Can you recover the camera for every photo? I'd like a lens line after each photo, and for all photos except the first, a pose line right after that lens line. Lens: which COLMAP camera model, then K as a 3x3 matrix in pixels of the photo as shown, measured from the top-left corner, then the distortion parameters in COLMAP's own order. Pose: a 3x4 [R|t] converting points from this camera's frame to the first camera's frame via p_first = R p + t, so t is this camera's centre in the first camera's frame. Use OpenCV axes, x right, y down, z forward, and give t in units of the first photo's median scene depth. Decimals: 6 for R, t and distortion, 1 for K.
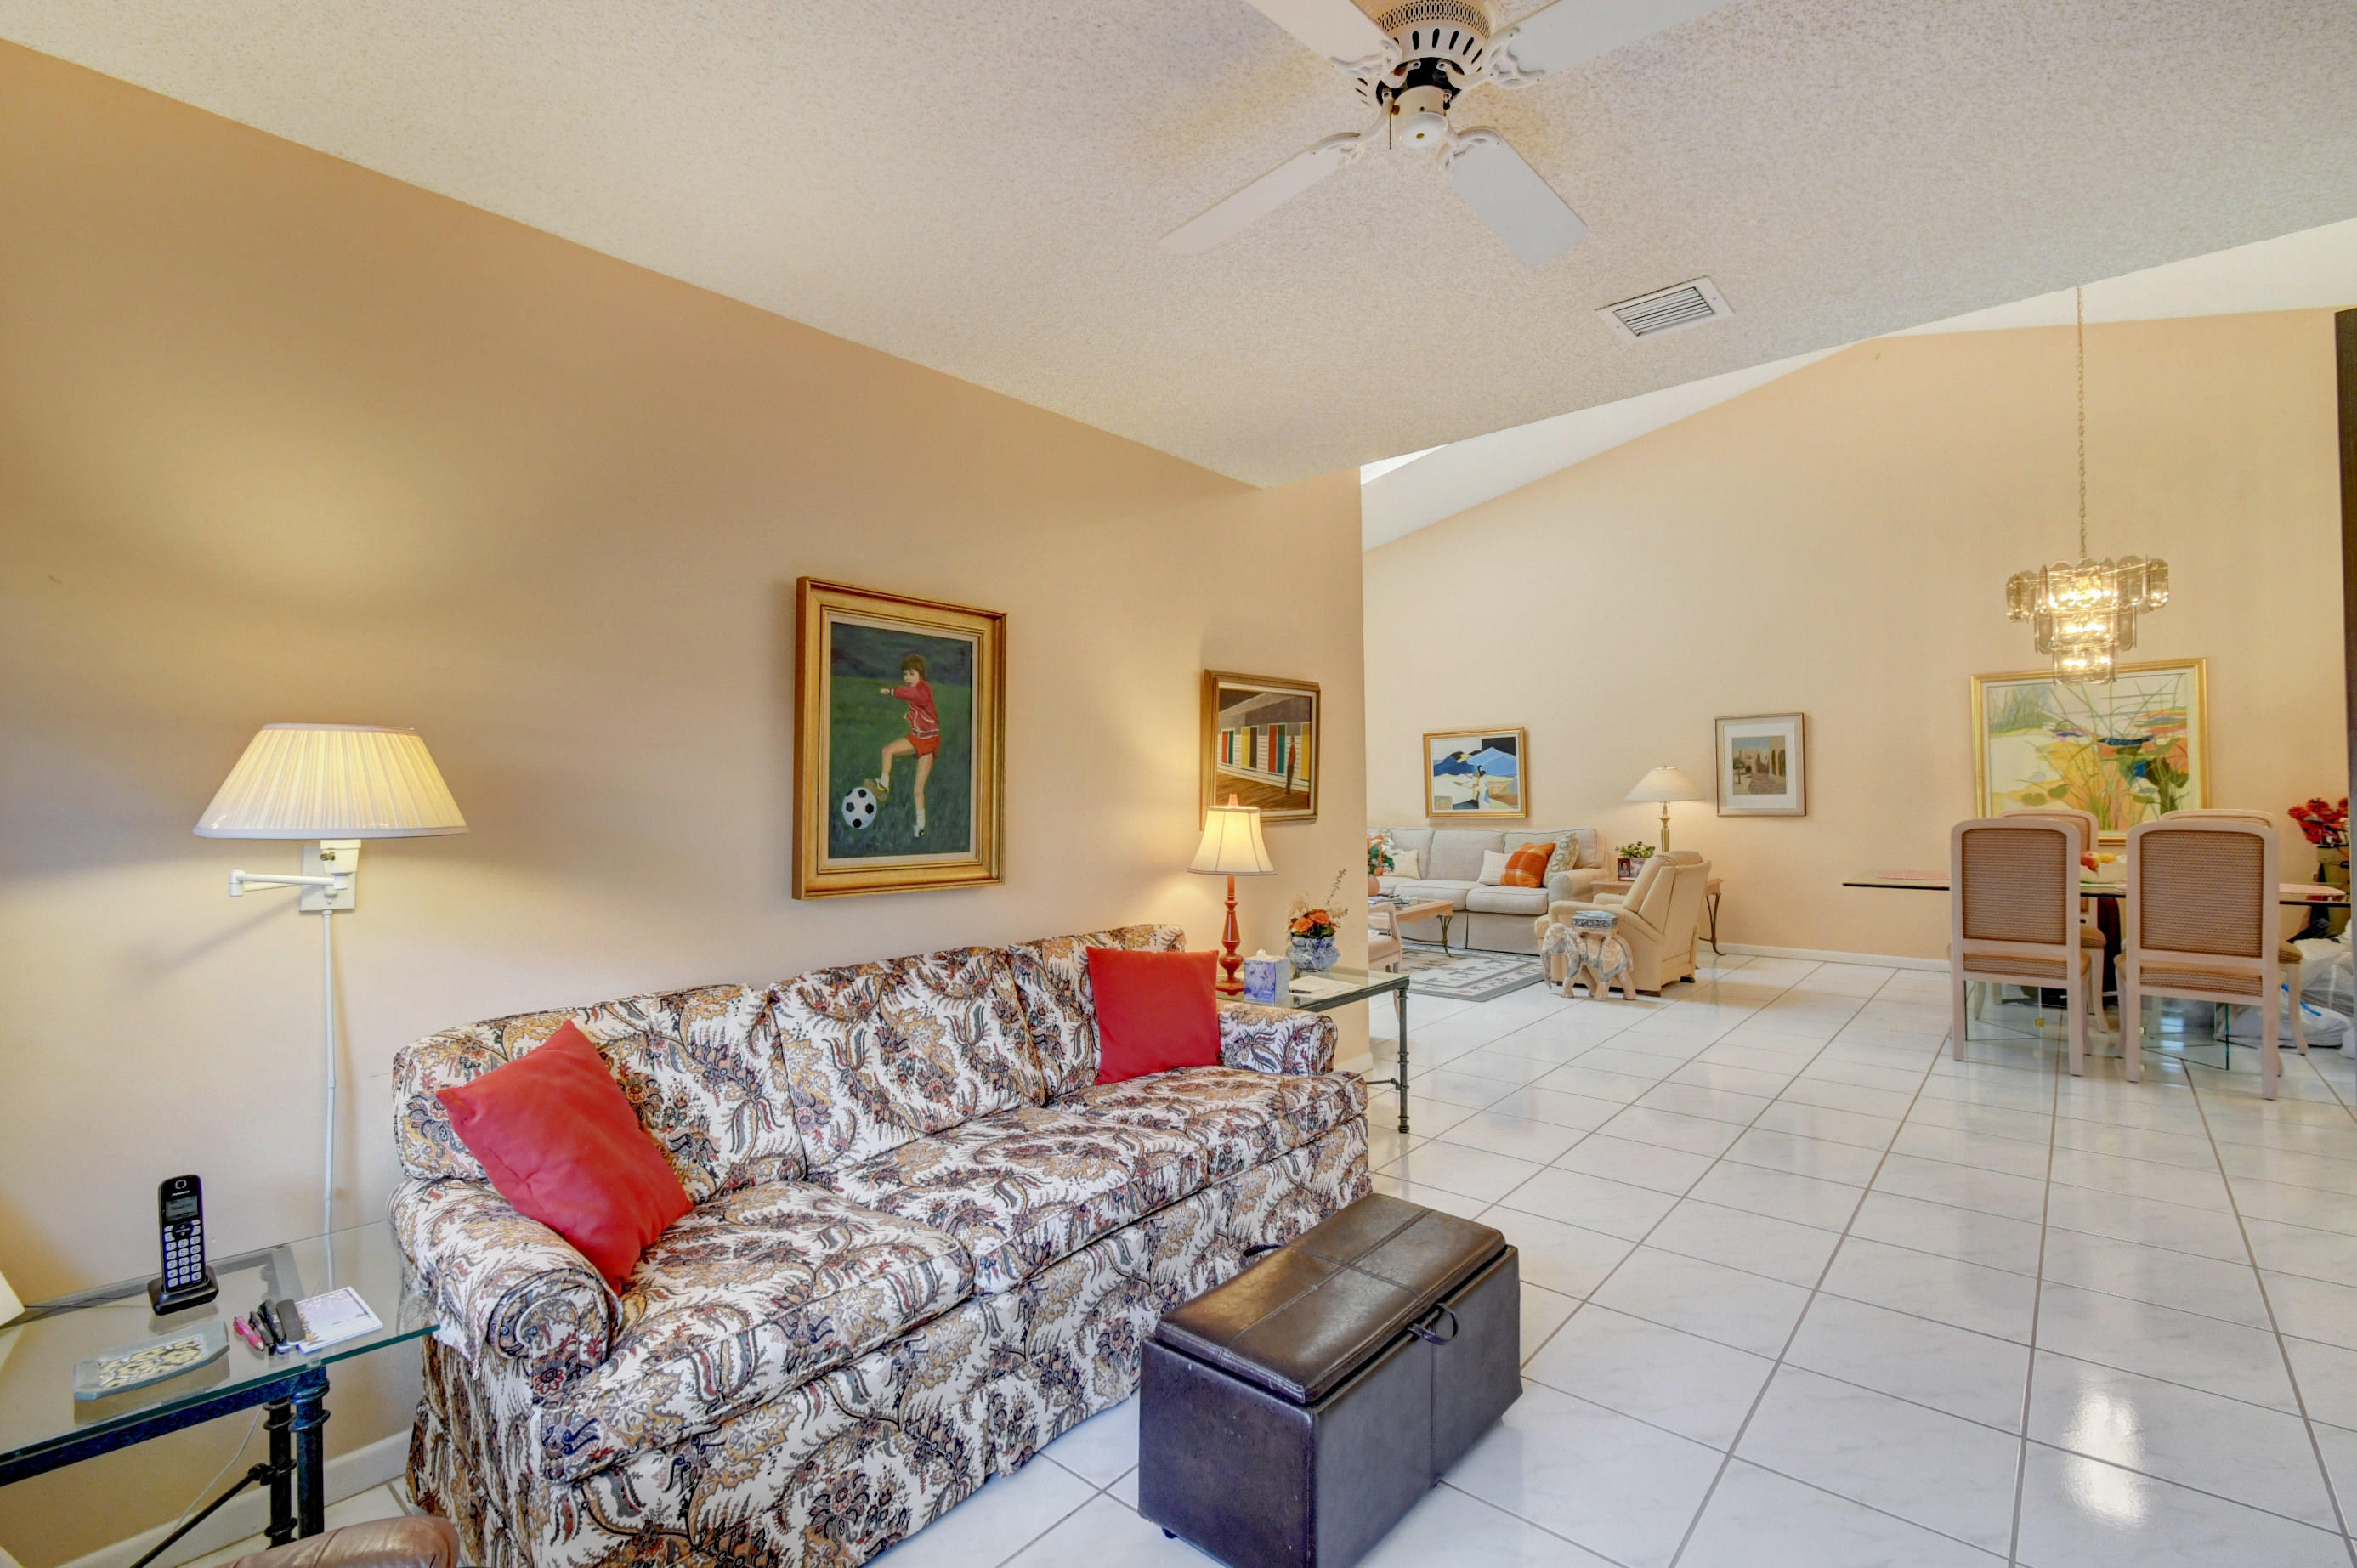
lens RADIAL K [[1028.9, 0, 1183.4], [0, 1028.9, 782.5], [0, 0, 1]] dist [0.002892, 0.000307]
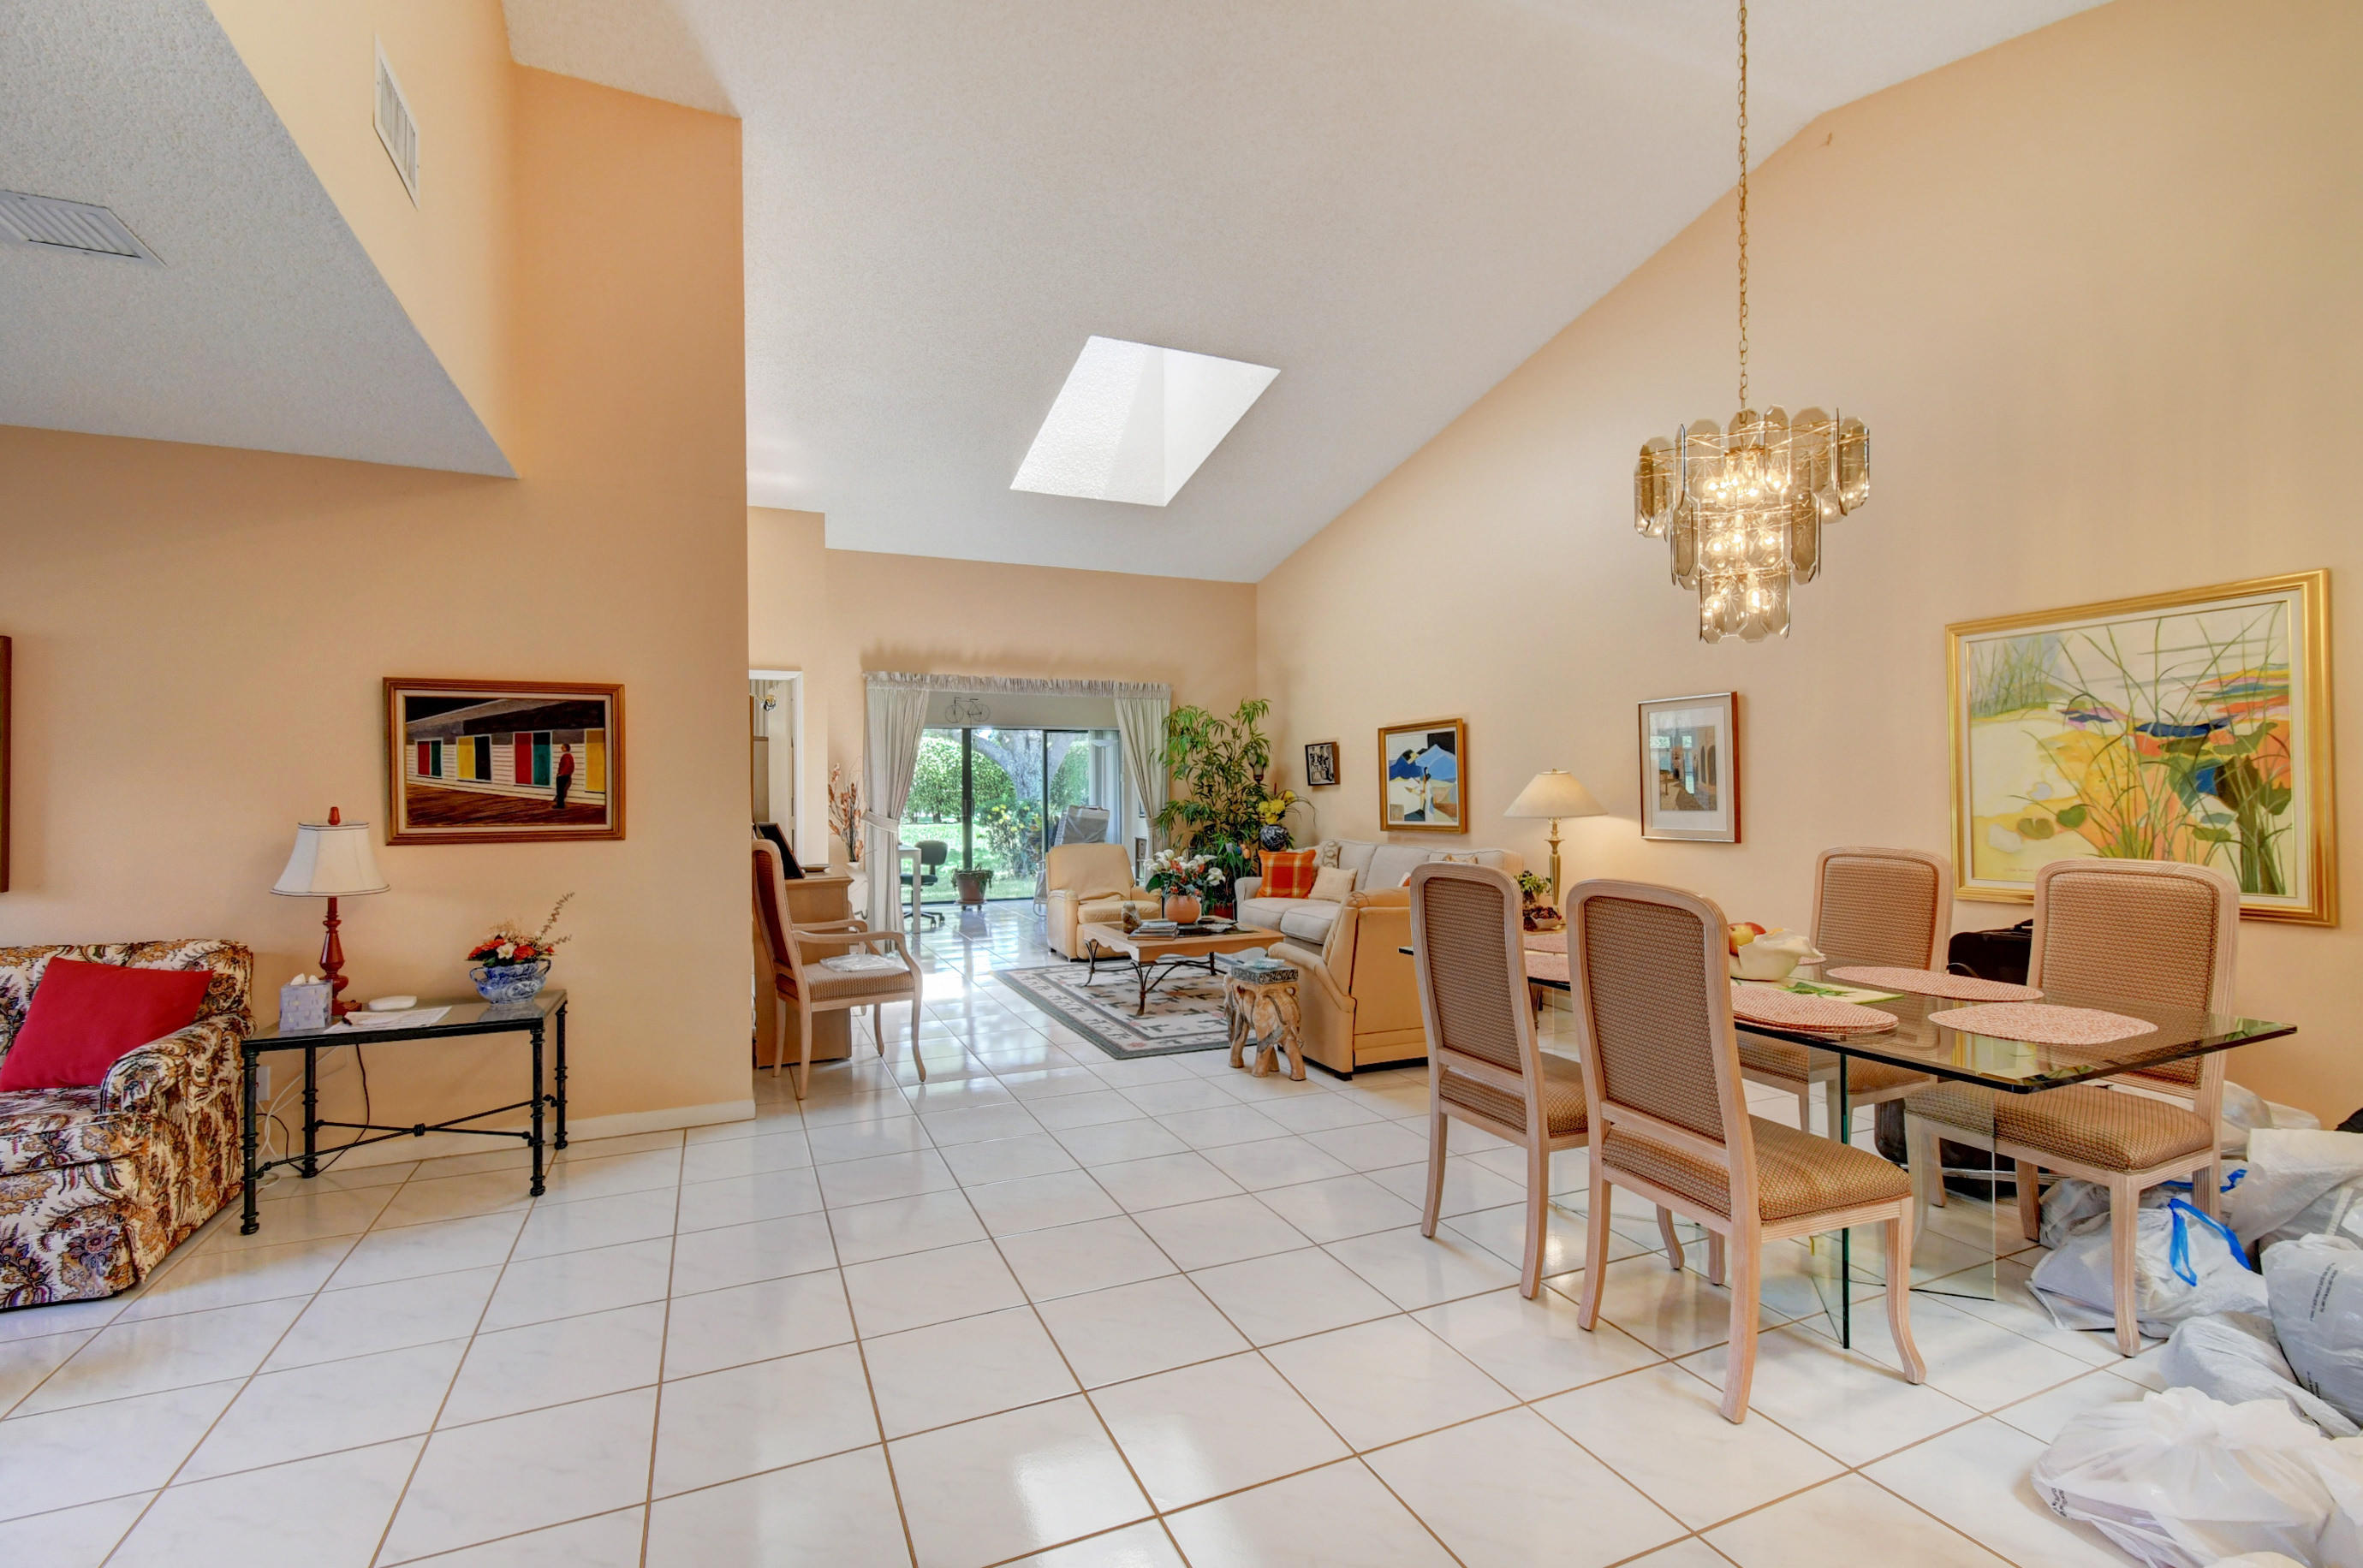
lens RADIAL K [[1049.8, 0, 1183.0], [0, 1049.8, 778.6], [0, 0, 1]] dist [0.004109, 0.000306]
pose [[0.905212, 0.003999, -0.424940, 0.664152], [-0.003533, 0.999992, 0.001886, -0.012249], [0.424945, -0.000206, 0.905219, 0.253860]]
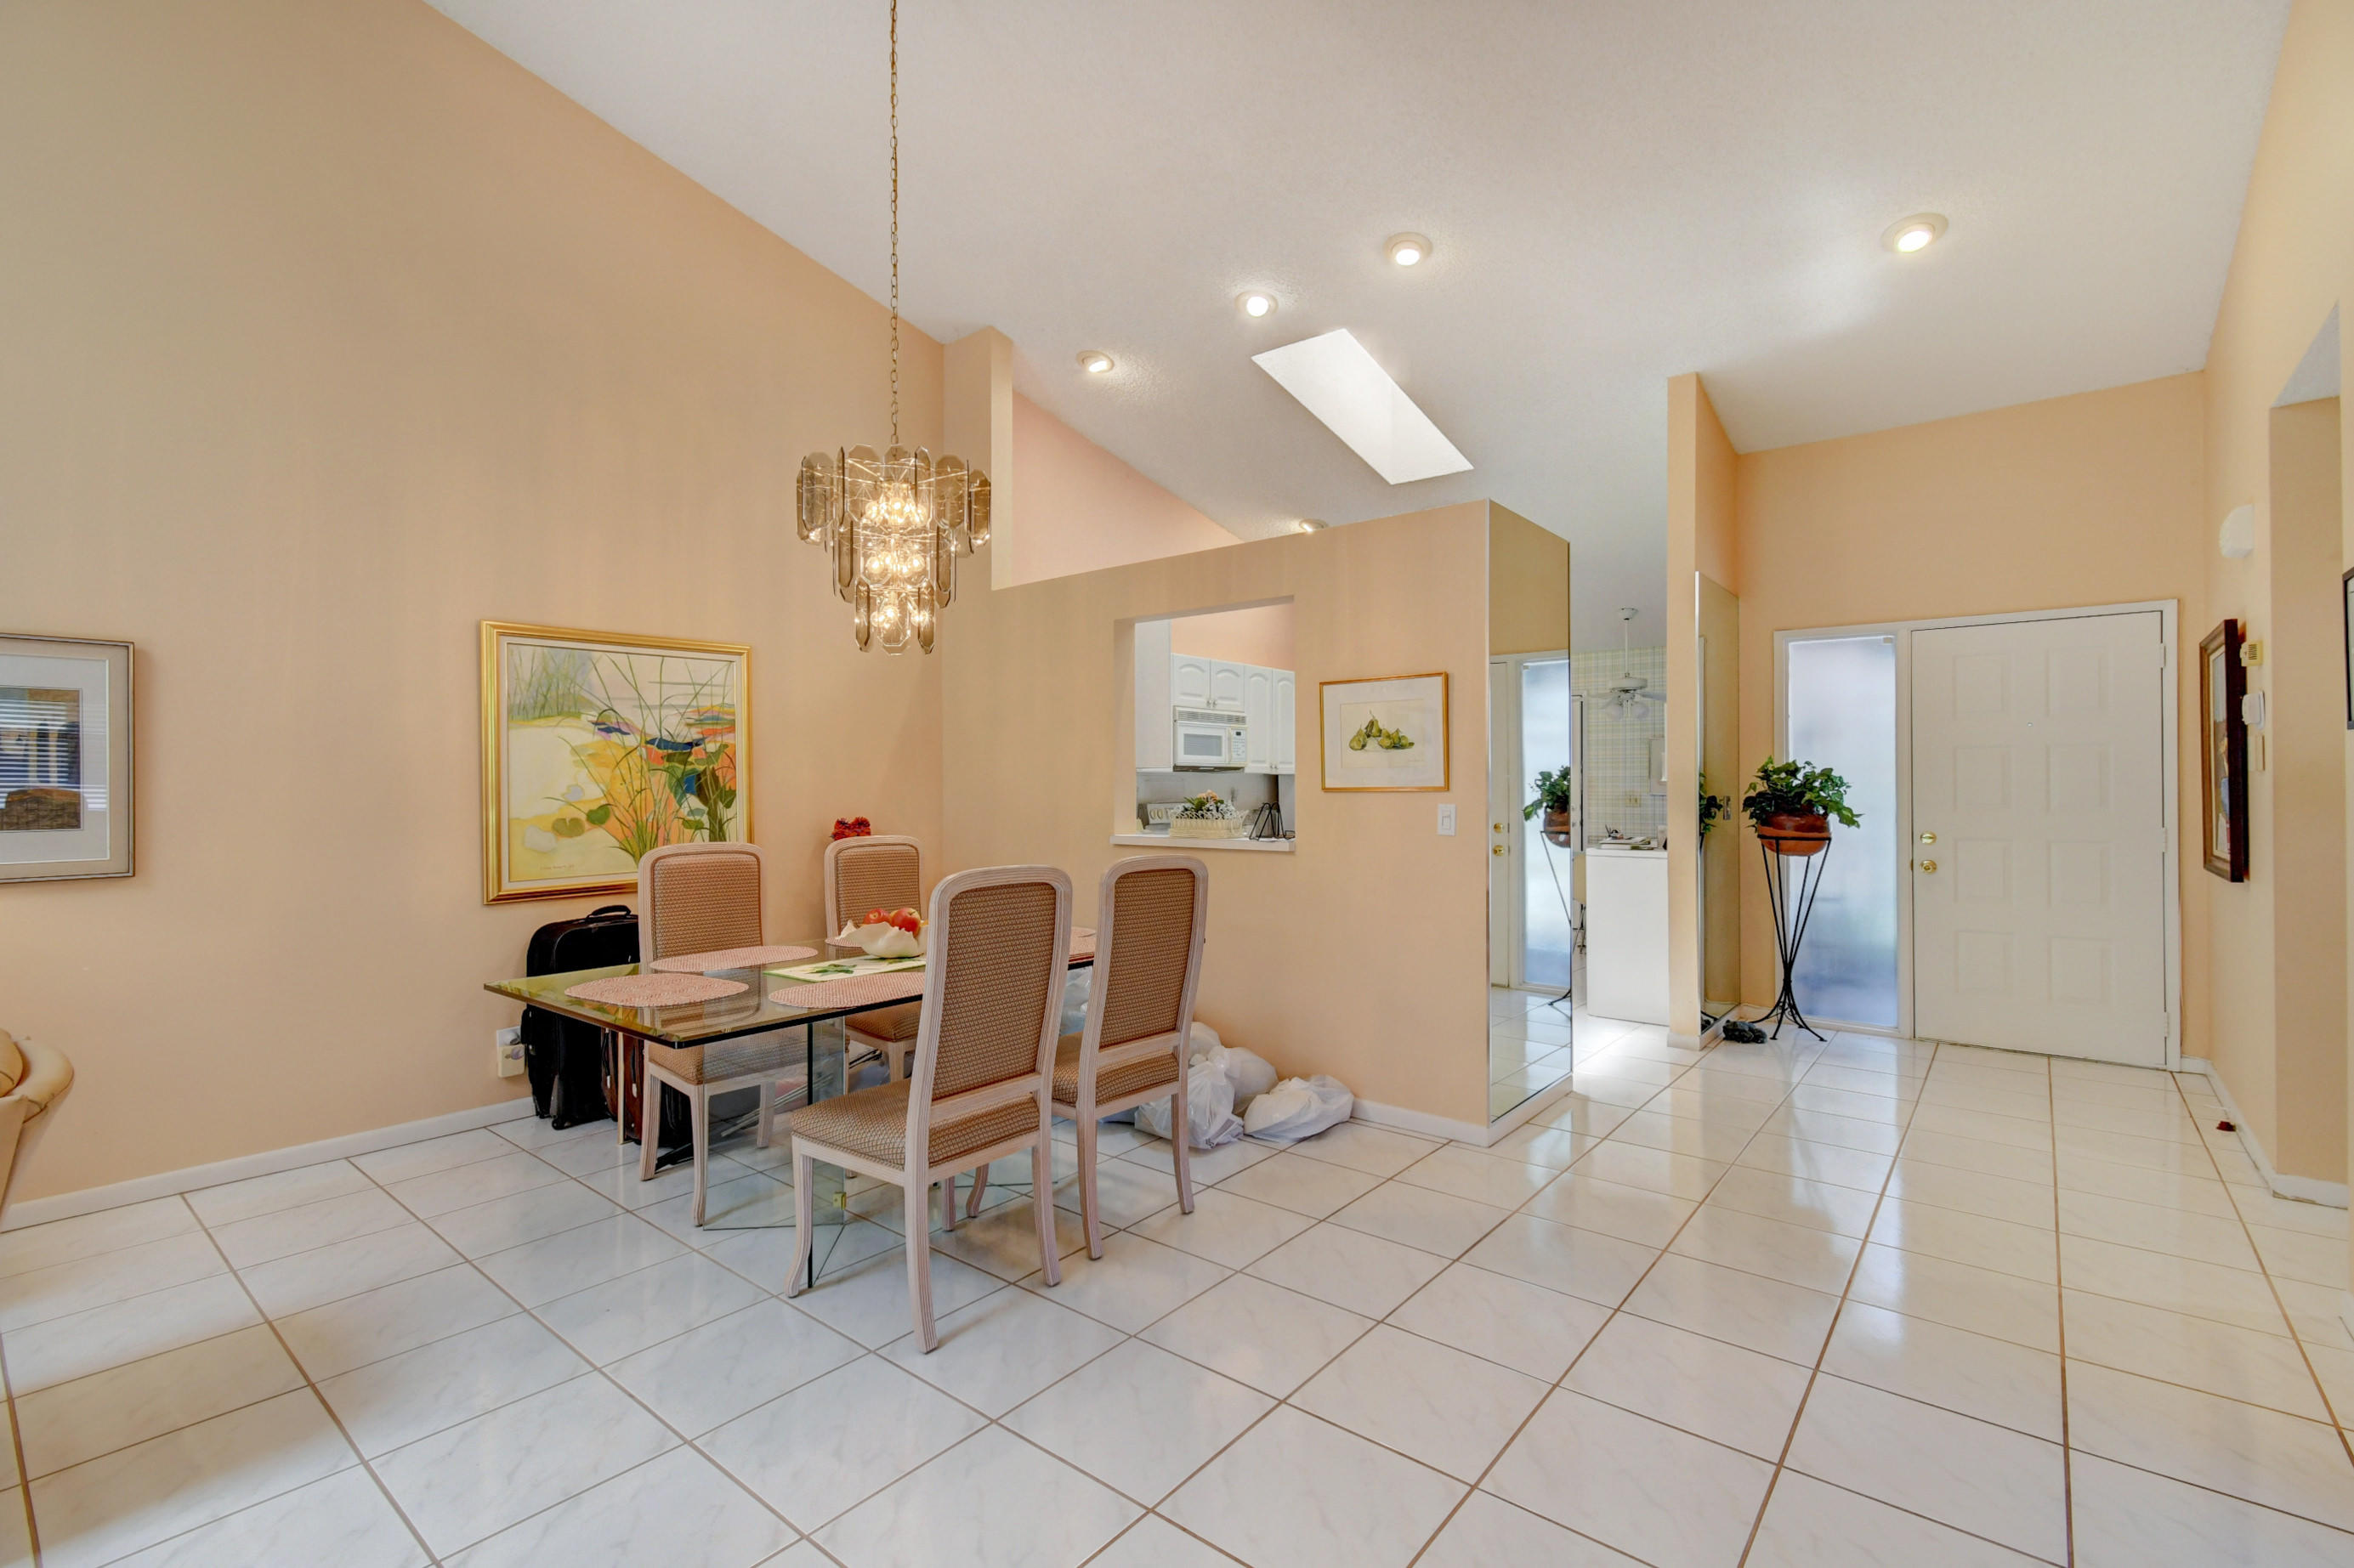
lens RADIAL K [[1027.5, 0, 1181.9], [0, 1027.5, 782.5], [0, 0, 1]] dist [0.002892, 0.000307]
pose [[-0.015046, 0.015709, 0.999763, 0.182782], [-0.002748, 0.999872, -0.015752, -0.002795], [-0.999883, -0.002984, -0.015000, 0.651323]]
